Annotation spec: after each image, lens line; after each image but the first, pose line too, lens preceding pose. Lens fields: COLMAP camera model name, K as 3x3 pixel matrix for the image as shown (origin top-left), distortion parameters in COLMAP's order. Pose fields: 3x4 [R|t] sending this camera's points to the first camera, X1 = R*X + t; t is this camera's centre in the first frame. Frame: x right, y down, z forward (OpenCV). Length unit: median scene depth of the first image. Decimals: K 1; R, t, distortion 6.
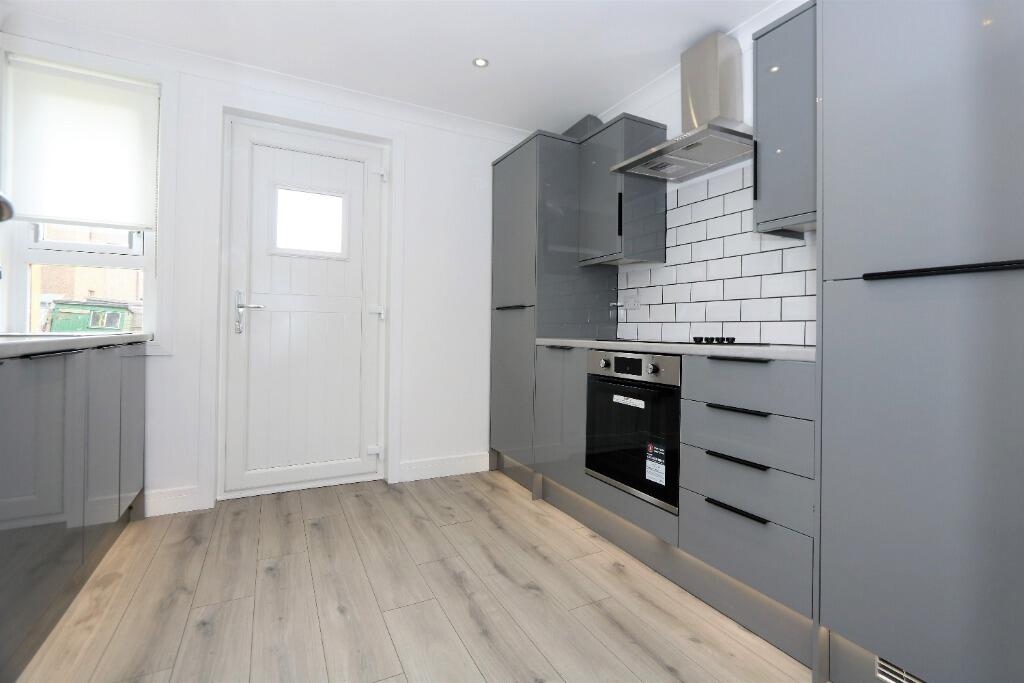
lens RADIAL K [[475.1, 0, 534.3], [0, 475.1, 323.2], [0, 0, 1]] dist [-0.003410, -0.000460]
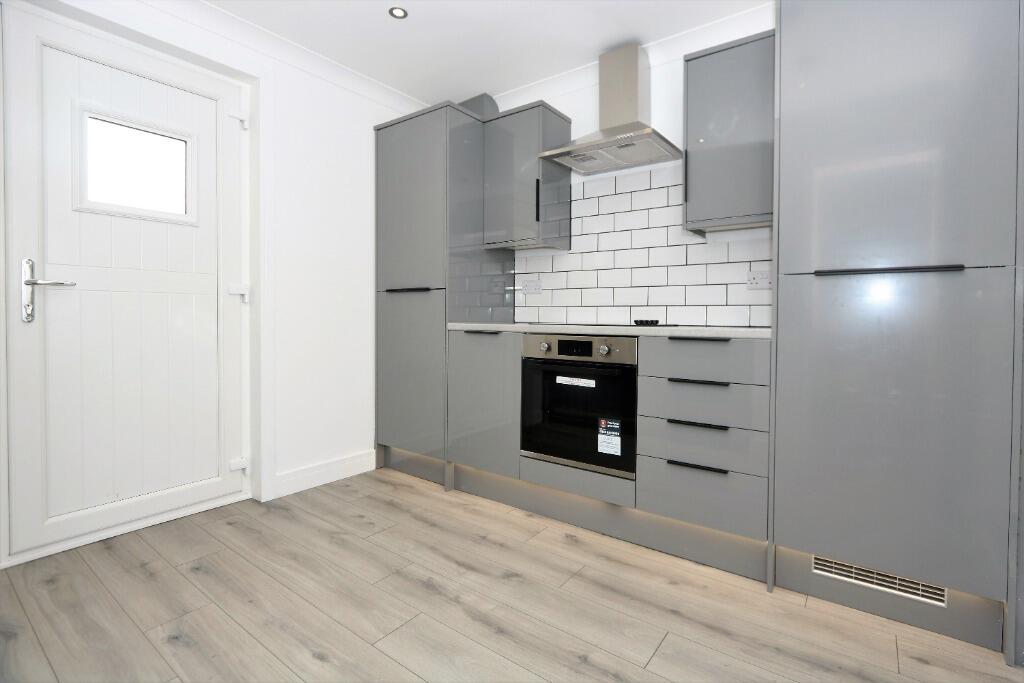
lens RADIAL K [[475.1, 0, 534.3], [0, 475.1, 323.2], [0, 0, 1]] dist [-0.003410, -0.000460]
pose [[0.901948, -0.015571, 0.431564, -0.301316], [-0.000307, 0.999326, 0.036697, -0.003661], [-0.431844, -0.033231, 0.901336, 0.083778]]
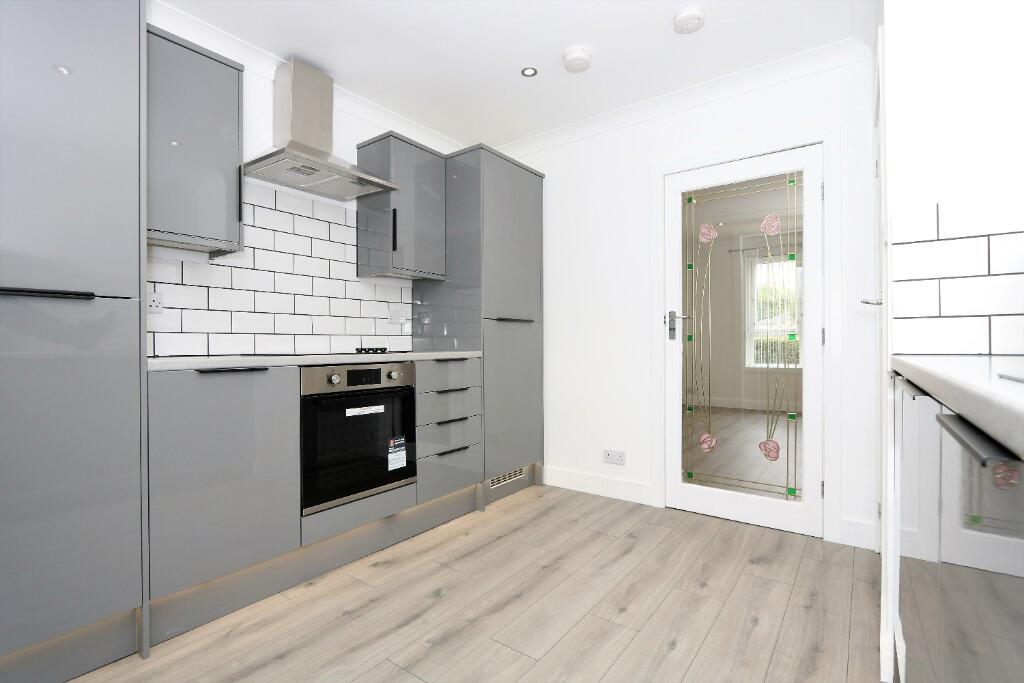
lens RADIAL K [[480.4, 0, 513.3], [0, 480.4, 345.1], [0, 0, 1]] dist [-0.001552, -0.000146]
pose [[-0.415517, -0.011778, 0.909509, -0.803888], [-0.014169, 0.999879, 0.006475, 0.007334], [-0.909475, -0.010197, -0.415634, 1.023745]]
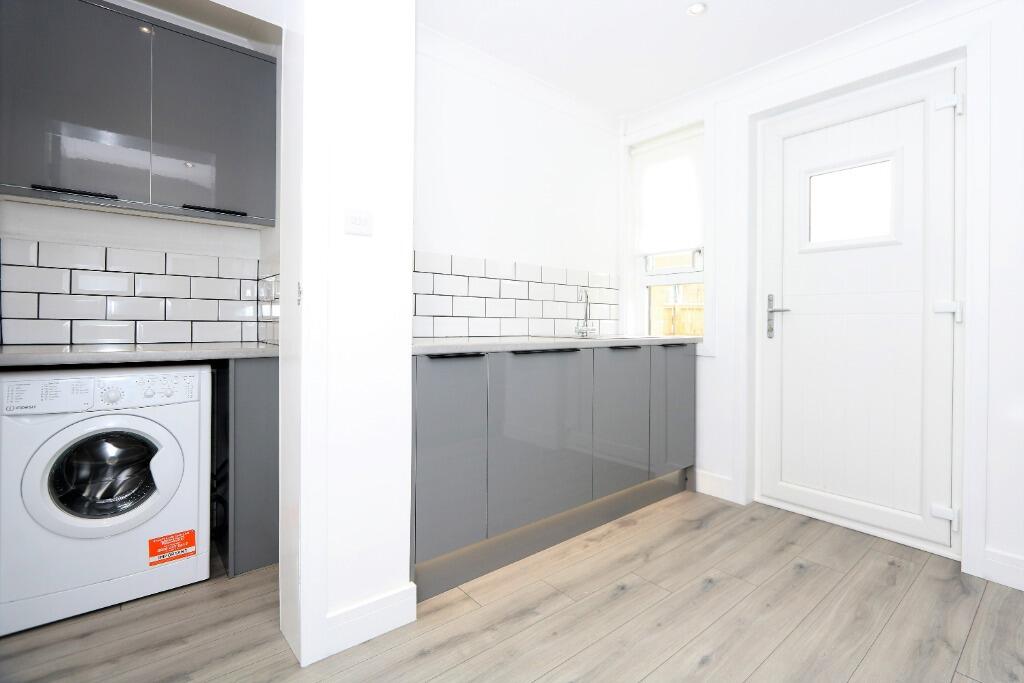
lens RADIAL K [[475.1, 0, 534.3], [0, 475.1, 323.2], [0, 0, 1]] dist [-0.003410, -0.000460]
pose [[0.204277, -0.008471, -0.978876, 0.280555], [0.010000, 0.999928, -0.006567, -0.009597], [0.978862, -0.008447, 0.204347, 0.376029]]
